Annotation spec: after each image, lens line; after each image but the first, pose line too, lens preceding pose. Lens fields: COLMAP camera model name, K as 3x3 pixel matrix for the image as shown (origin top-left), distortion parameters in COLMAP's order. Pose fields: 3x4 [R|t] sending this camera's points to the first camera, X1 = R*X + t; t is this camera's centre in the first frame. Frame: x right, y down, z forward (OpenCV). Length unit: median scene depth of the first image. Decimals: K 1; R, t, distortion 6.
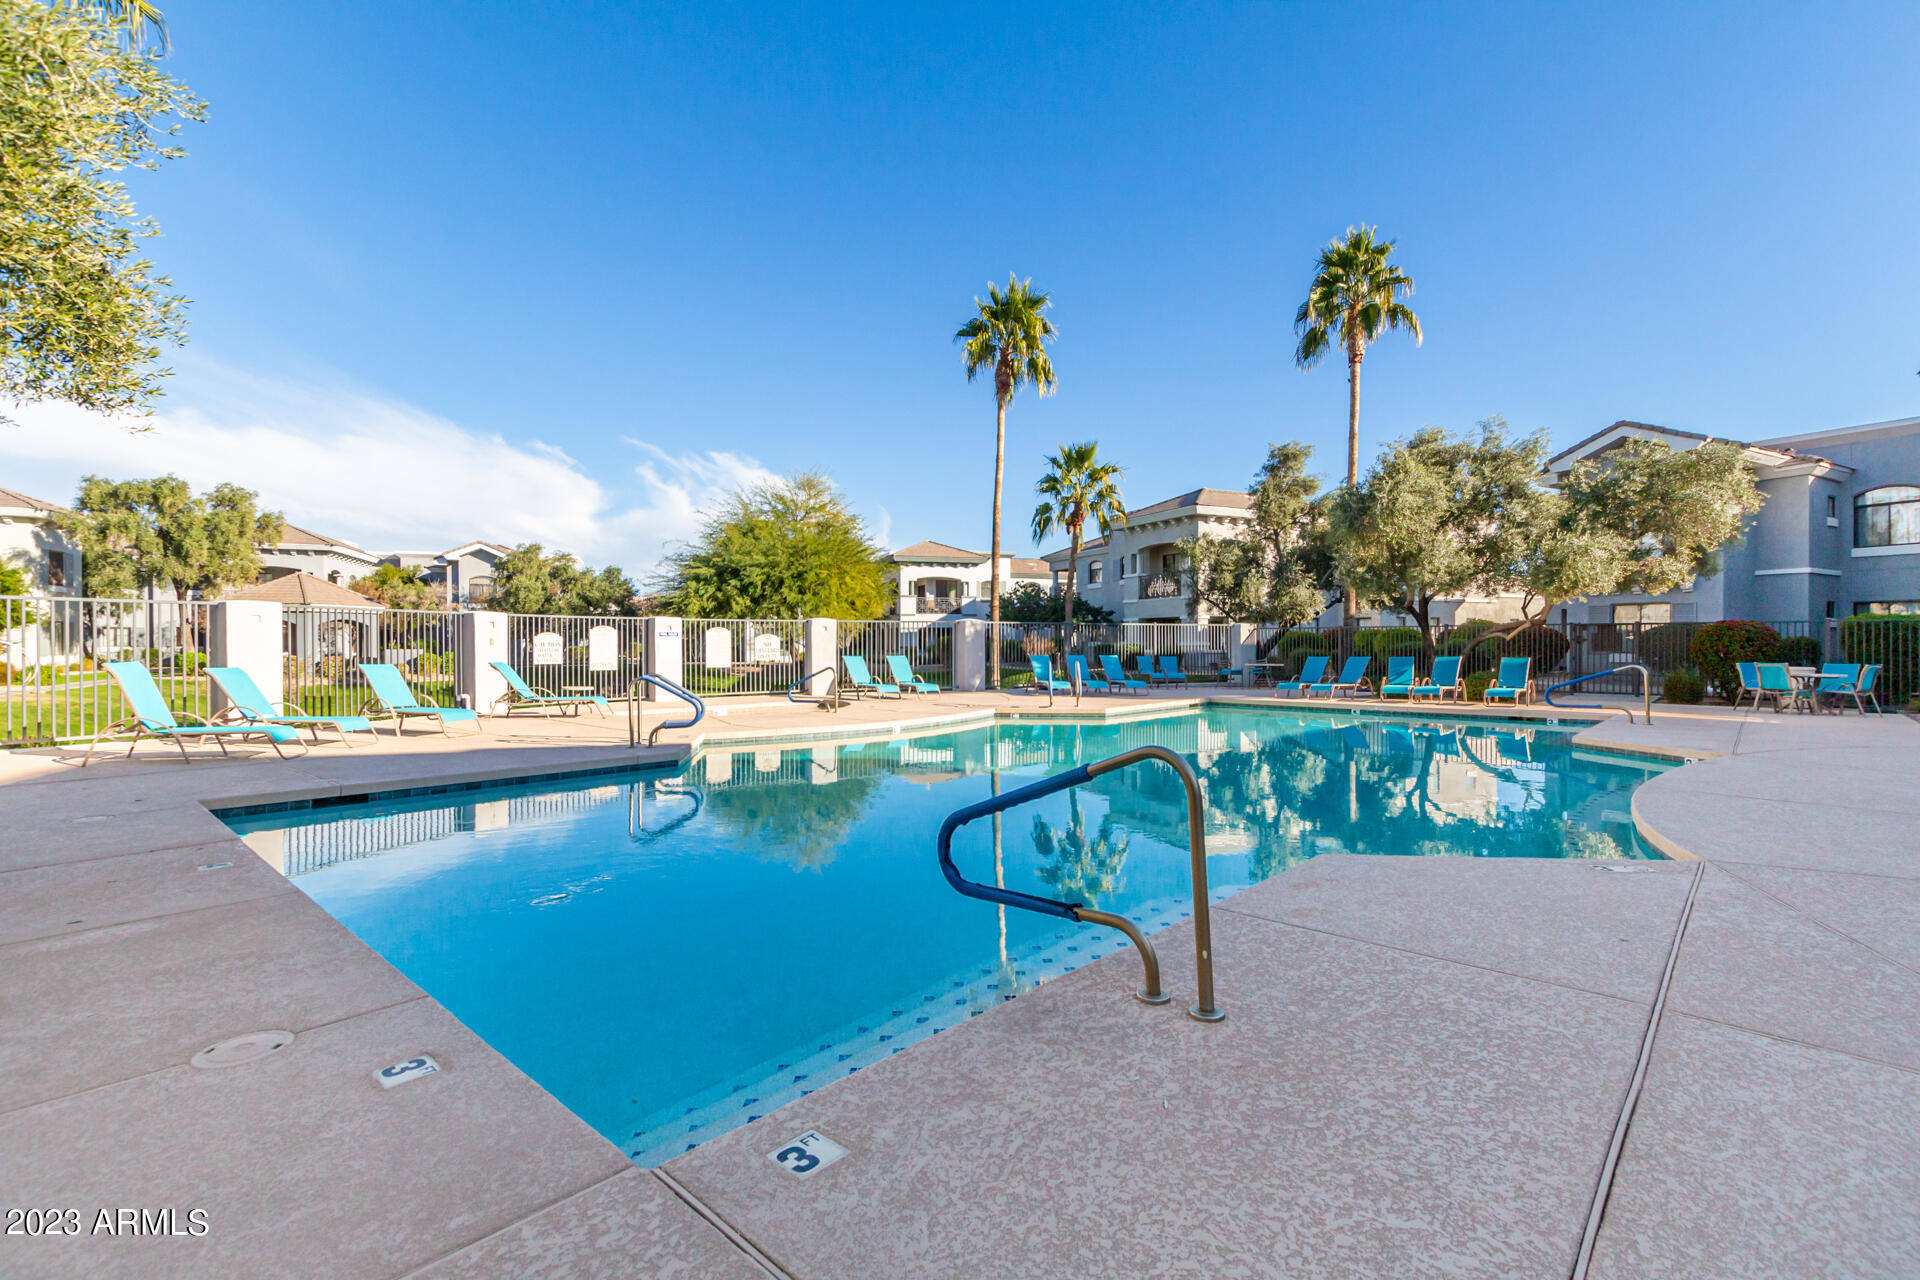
lens RADIAL K [[884.5, 0, 992.5], [0, 884.5, 641.8], [0, 0, 1]] dist [-0.023081, -0.000465]
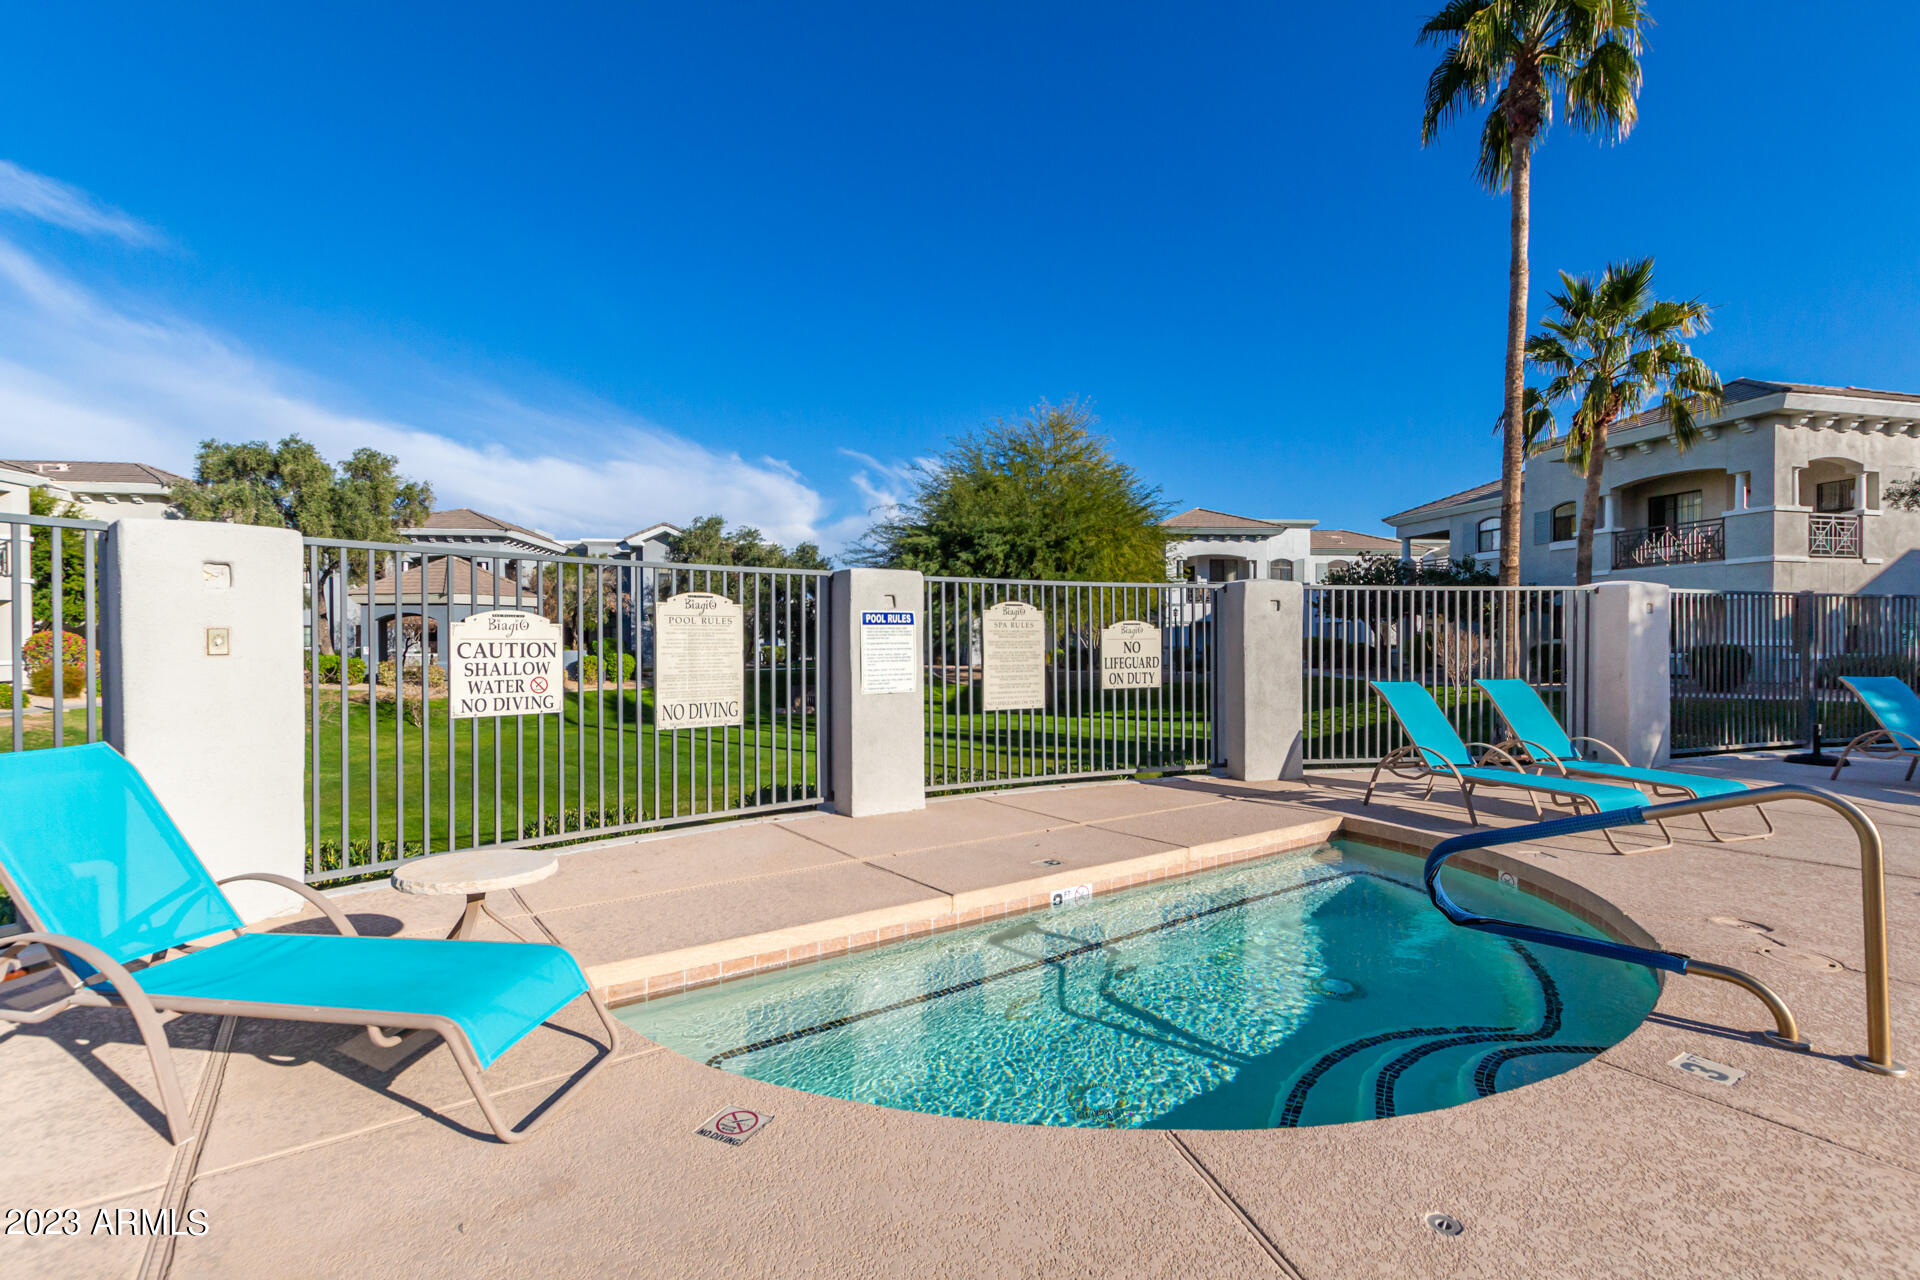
lens RADIAL K [[884.5, 0, 992.5], [0, 884.5, 641.8], [0, 0, 1]] dist [-0.023081, -0.000465]
pose [[0.976328, -0.000323, -0.216296, -0.119724], [0.000652, 0.999999, 0.001451, 0.000113], [0.216296, -0.001557, 0.976327, 0.318258]]
